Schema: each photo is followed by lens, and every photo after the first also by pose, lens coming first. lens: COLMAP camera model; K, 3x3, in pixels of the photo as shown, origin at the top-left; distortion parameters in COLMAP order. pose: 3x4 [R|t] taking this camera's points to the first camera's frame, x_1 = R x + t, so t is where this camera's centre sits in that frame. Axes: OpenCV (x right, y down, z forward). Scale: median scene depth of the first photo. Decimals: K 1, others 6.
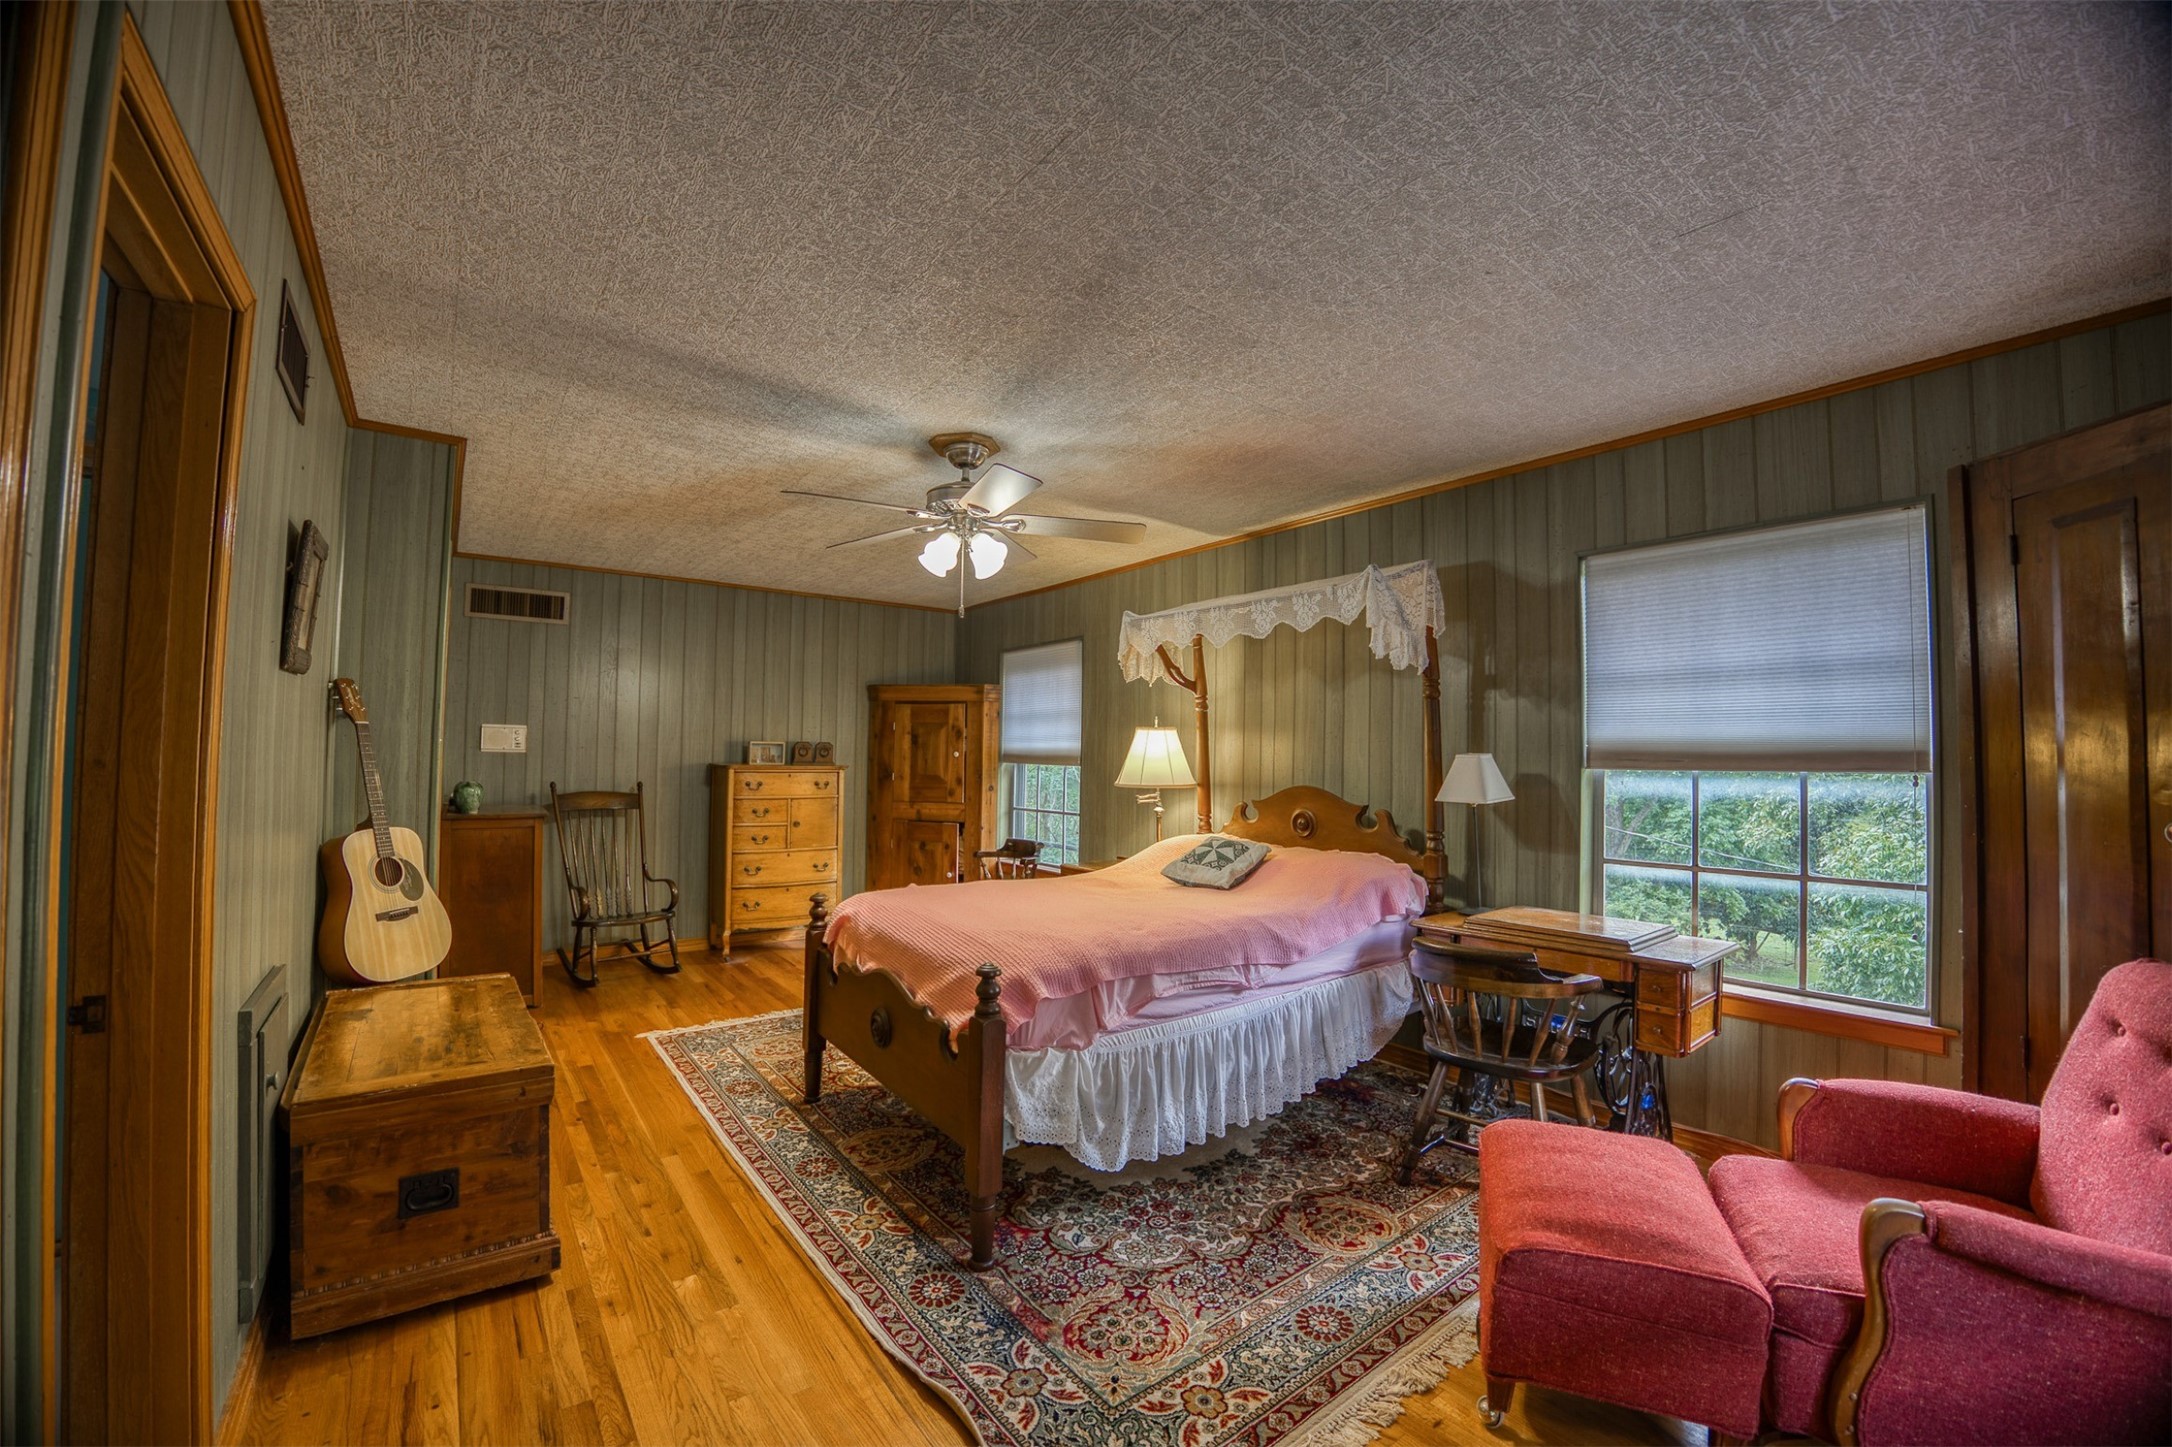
lens RADIAL K [[909.9, 0, 1086.0], [0, 909.9, 723.5], [0, 0, 1]] dist [-0.086783, 0.017046]
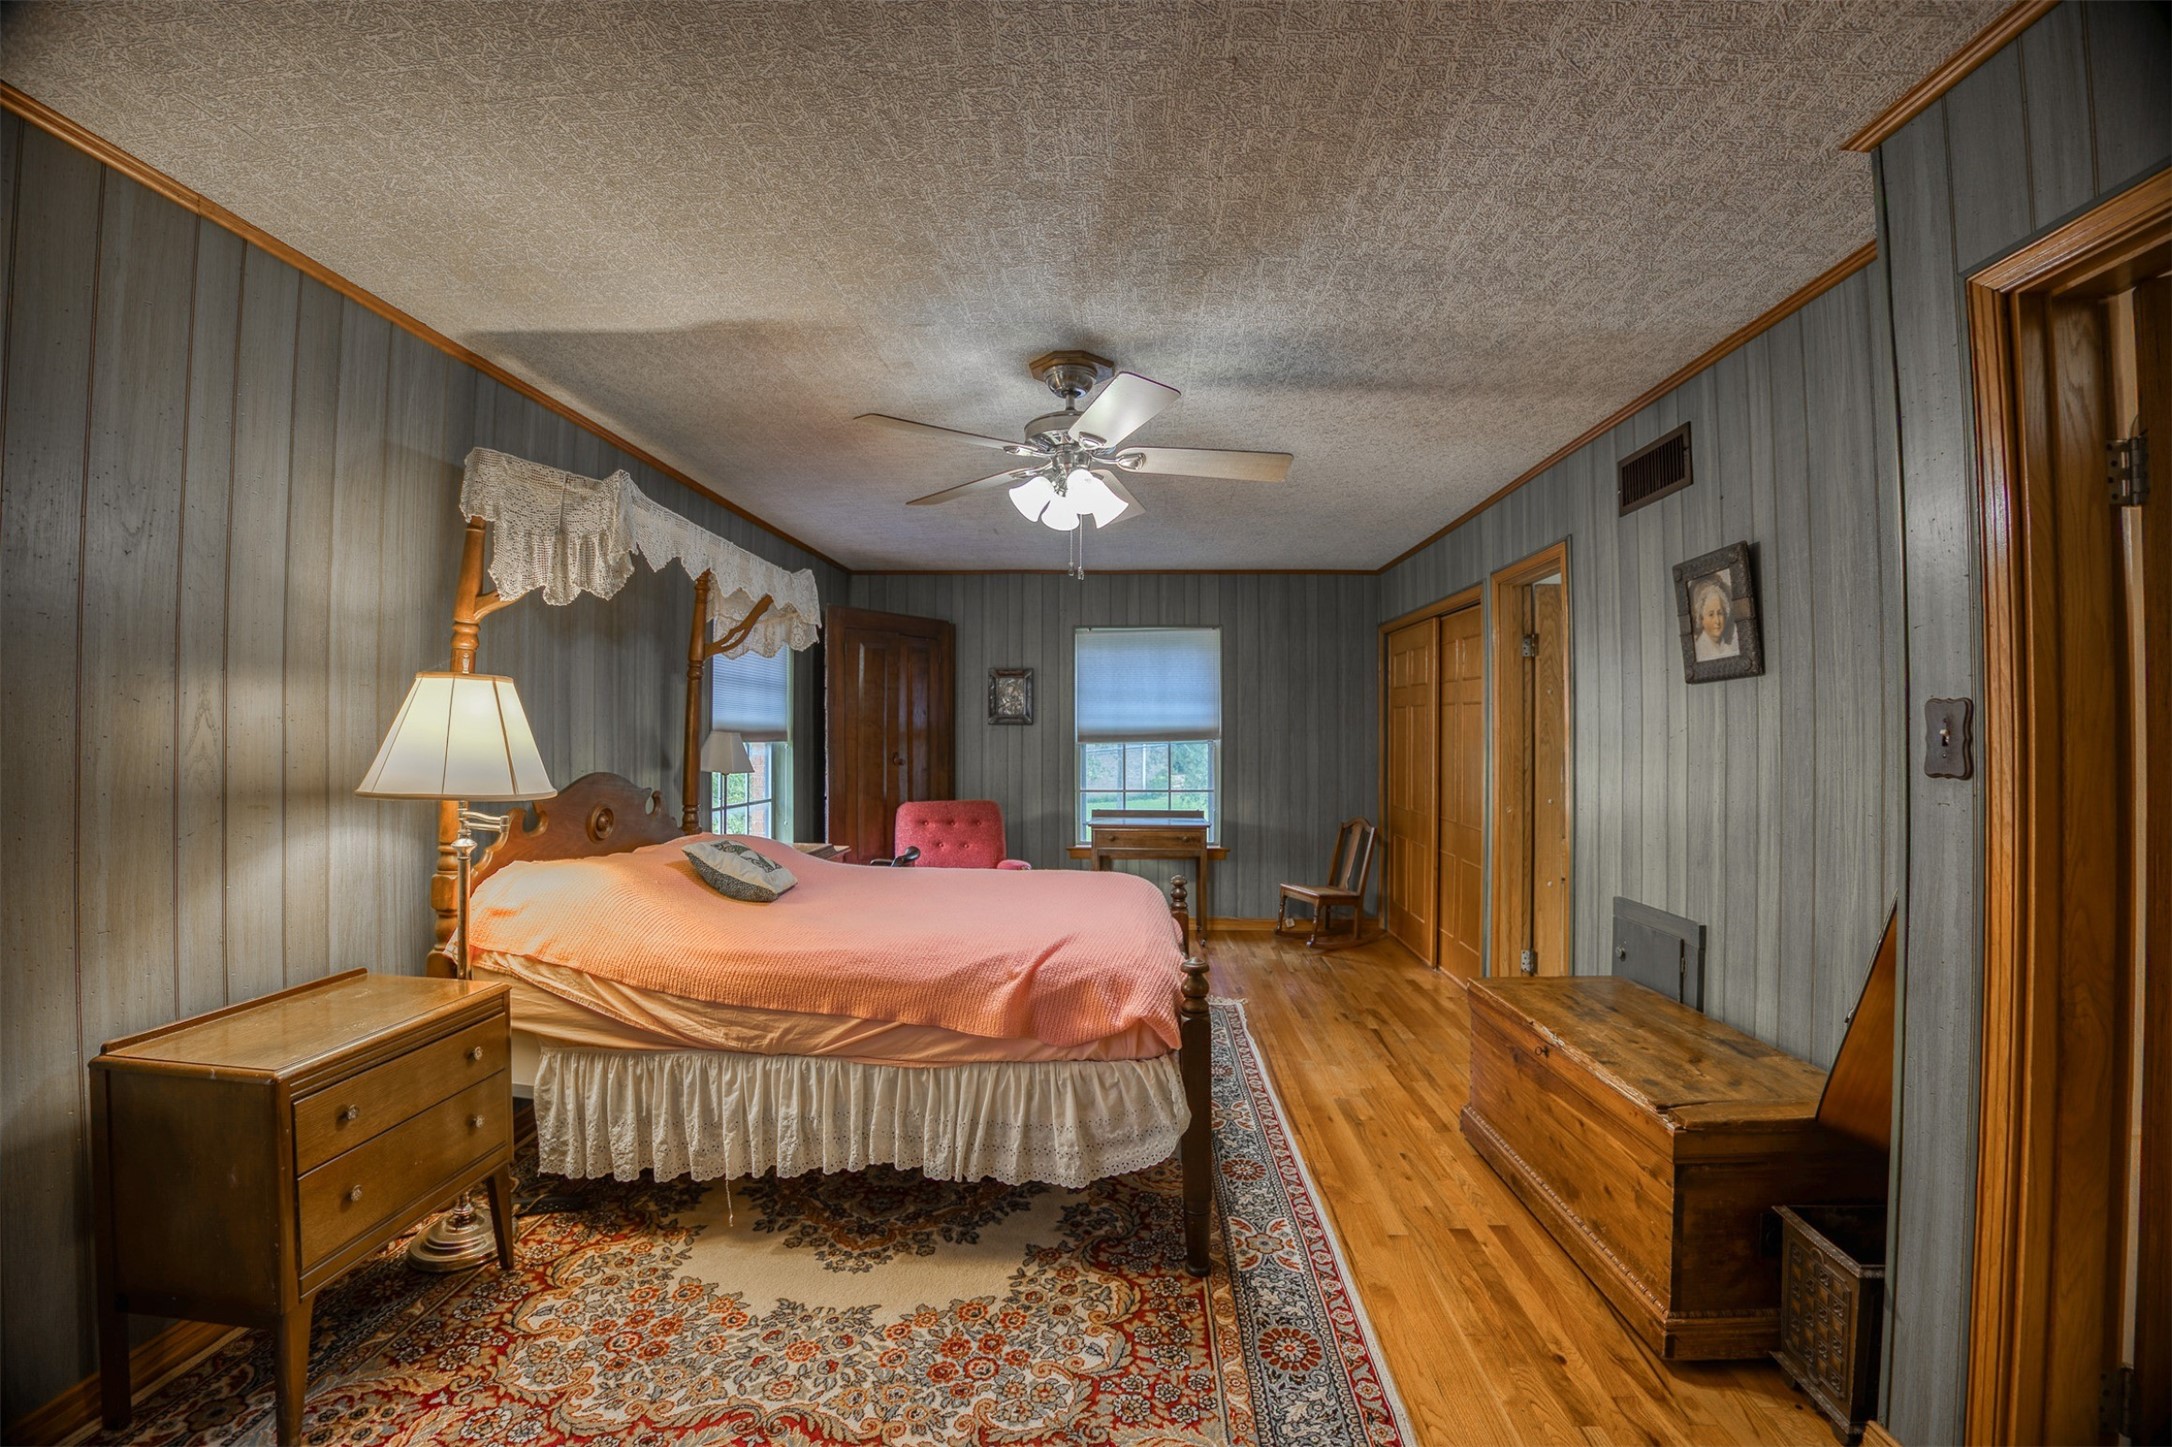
lens RADIAL K [[858.1, 0, 1094.0], [0, 858.1, 727.4], [0, 0, 1]] dist [-0.083780, 0.016375]
pose [[-0.775118, -0.008552, 0.631759, -0.638252], [-0.038794, 0.998666, -0.034077, 0.047151], [-0.630625, -0.050922, -0.774415, 1.558546]]
